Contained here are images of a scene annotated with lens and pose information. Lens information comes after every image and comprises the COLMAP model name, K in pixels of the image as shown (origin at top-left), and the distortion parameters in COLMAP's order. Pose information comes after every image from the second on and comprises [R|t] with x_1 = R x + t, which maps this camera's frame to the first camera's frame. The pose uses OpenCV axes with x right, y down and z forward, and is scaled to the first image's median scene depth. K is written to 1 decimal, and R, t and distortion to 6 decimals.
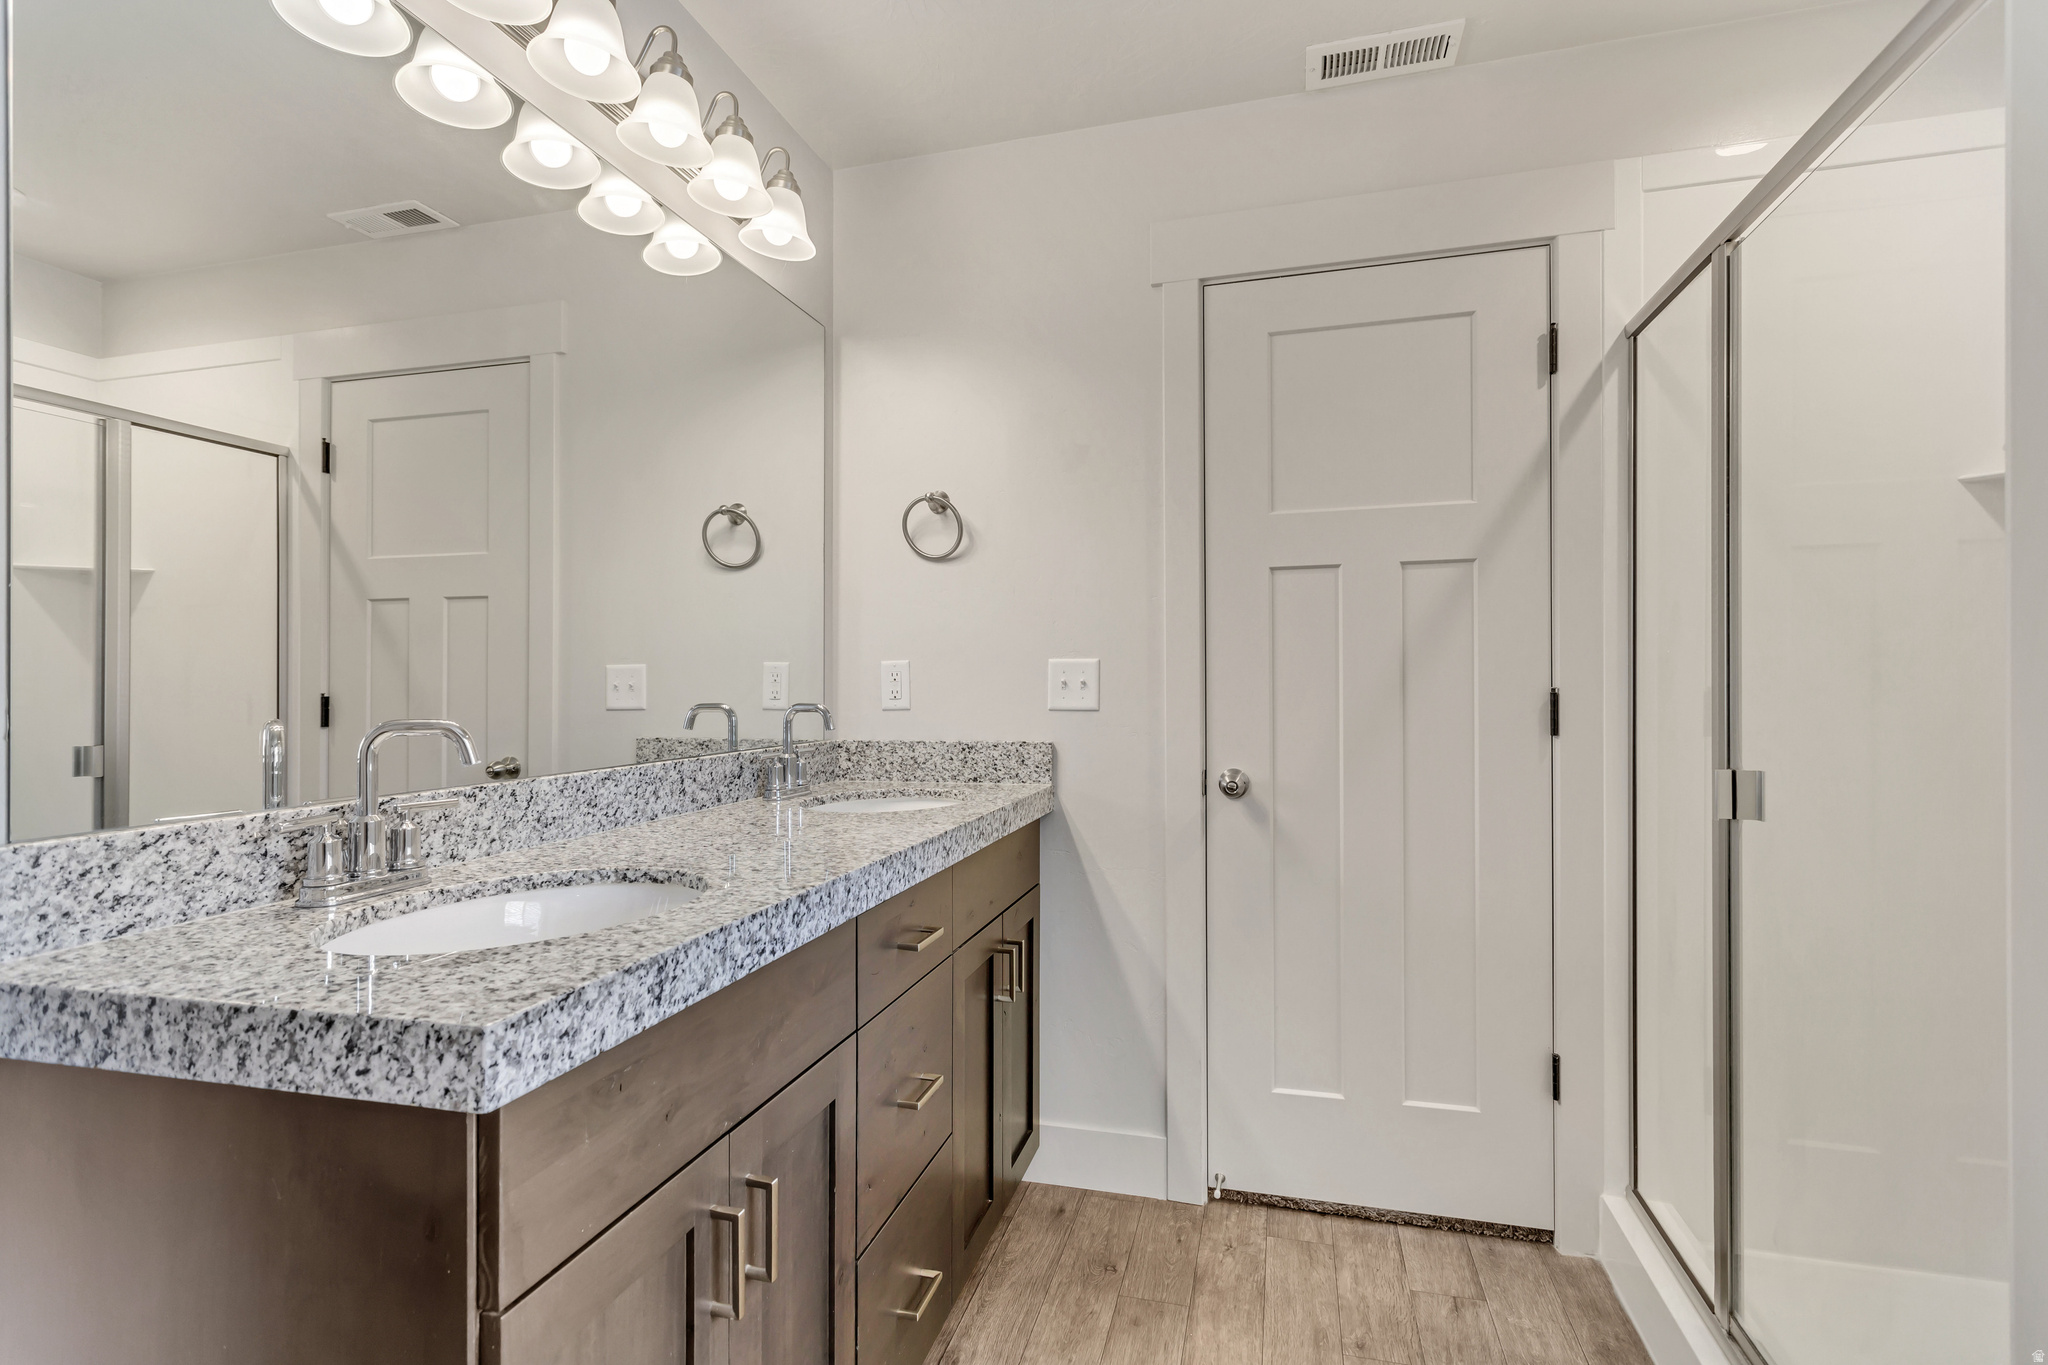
lens RADIAL K [[986.8, 0, 1024.9], [0, 986.8, 683.5], [0, 0, 1]] dist [0.004310, -0.000819]
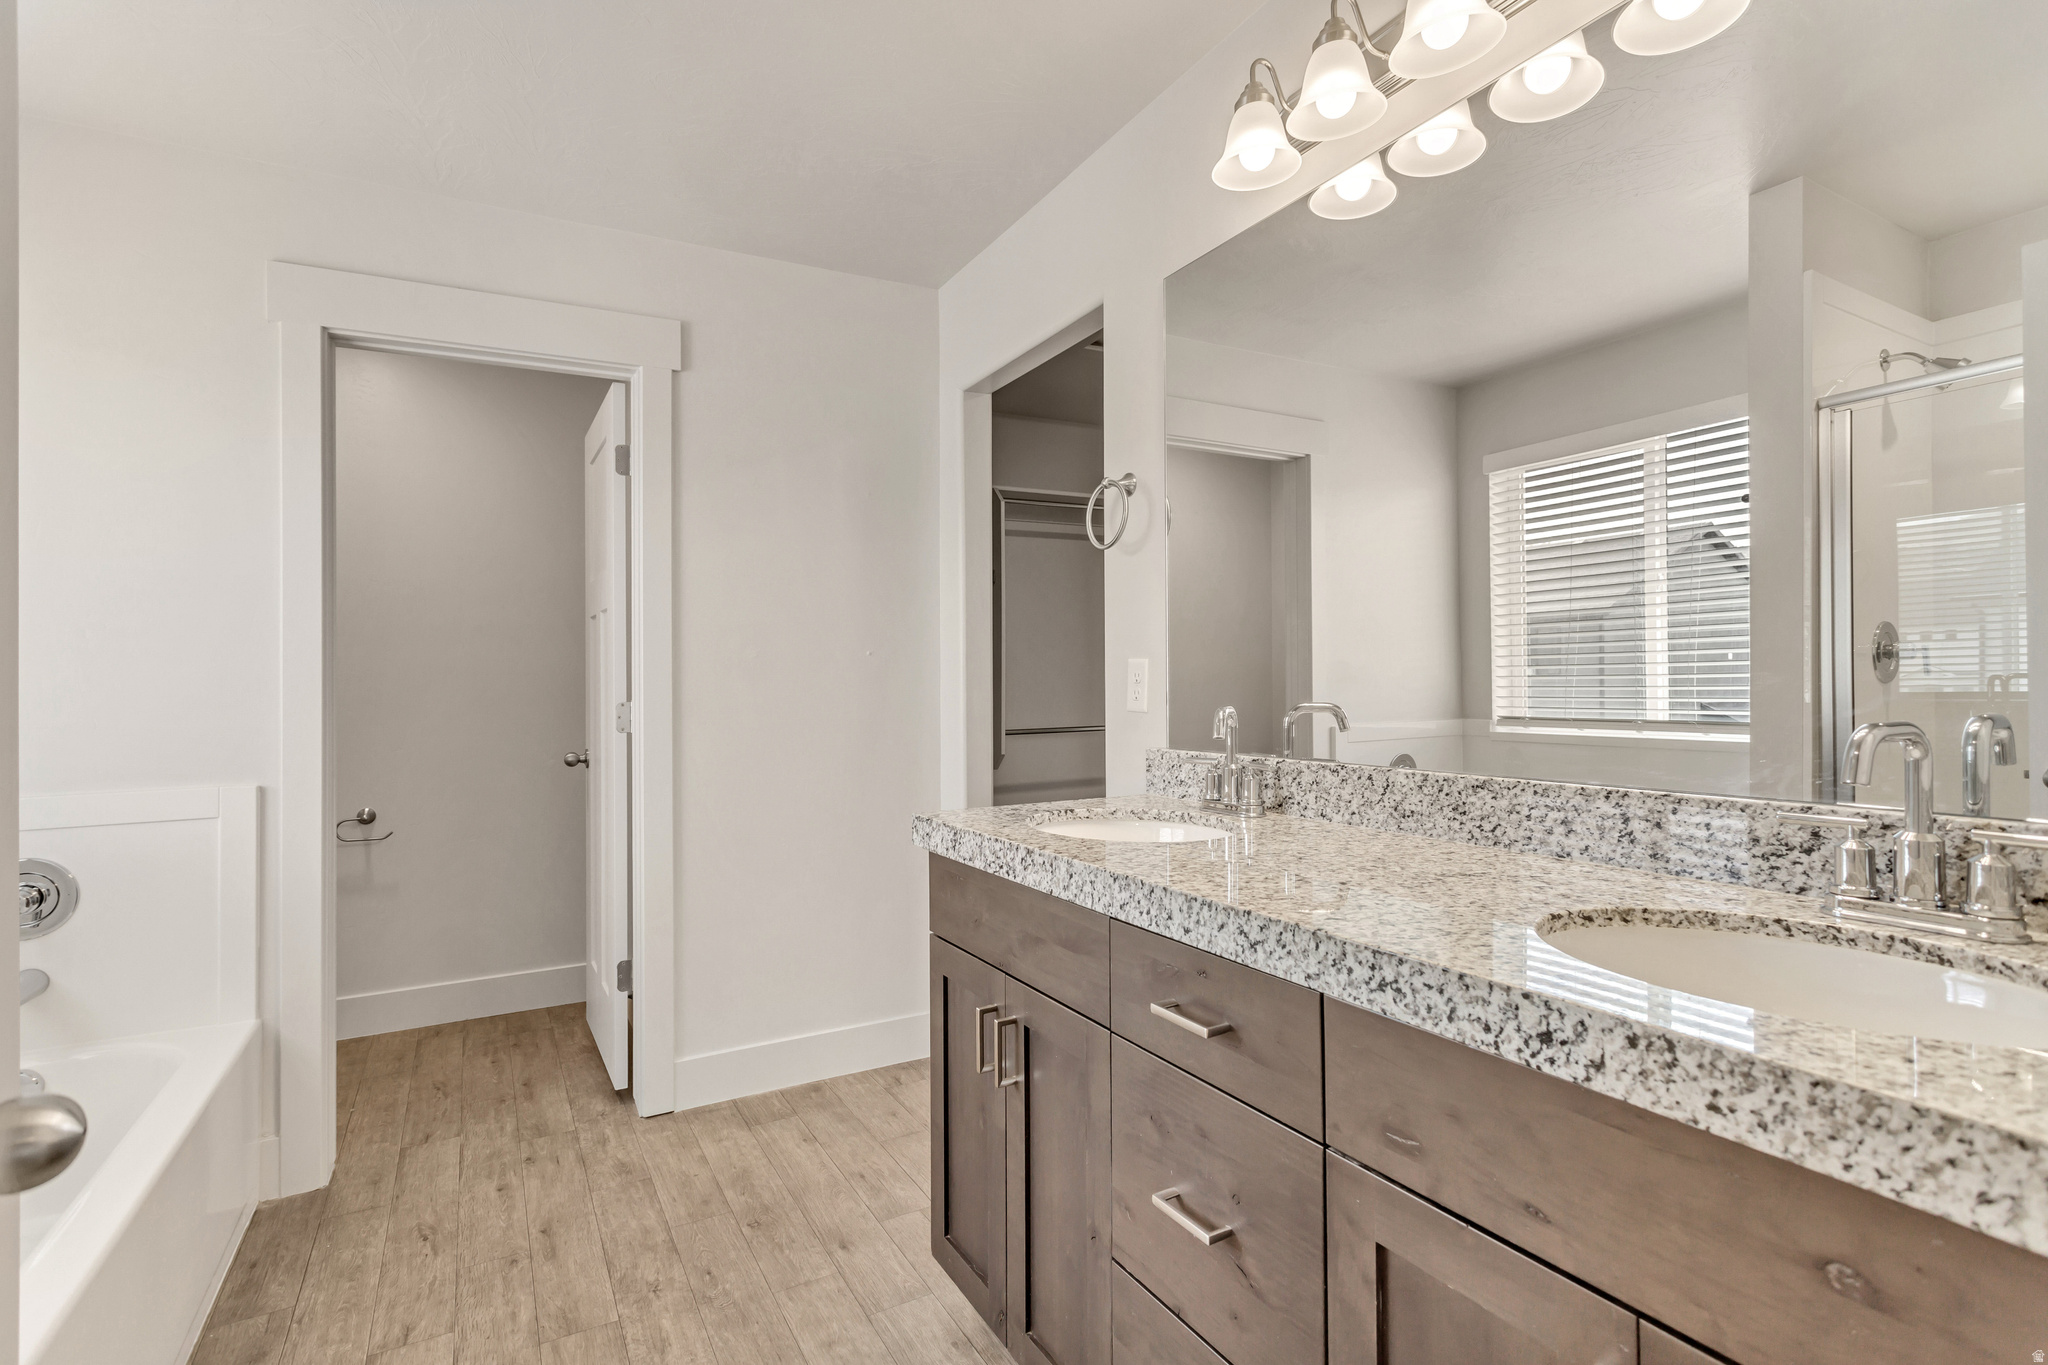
lens RADIAL K [[986.8, 0, 1031.8], [0, 986.8, 669.4], [0, 0, 1]] dist [0.004310, -0.000819]
pose [[-0.714435, 0.009354, -0.699639, 0.478099], [0.019857, 0.999779, -0.006911, -0.010032], [0.699420, -0.018830, -0.714463, 1.358331]]
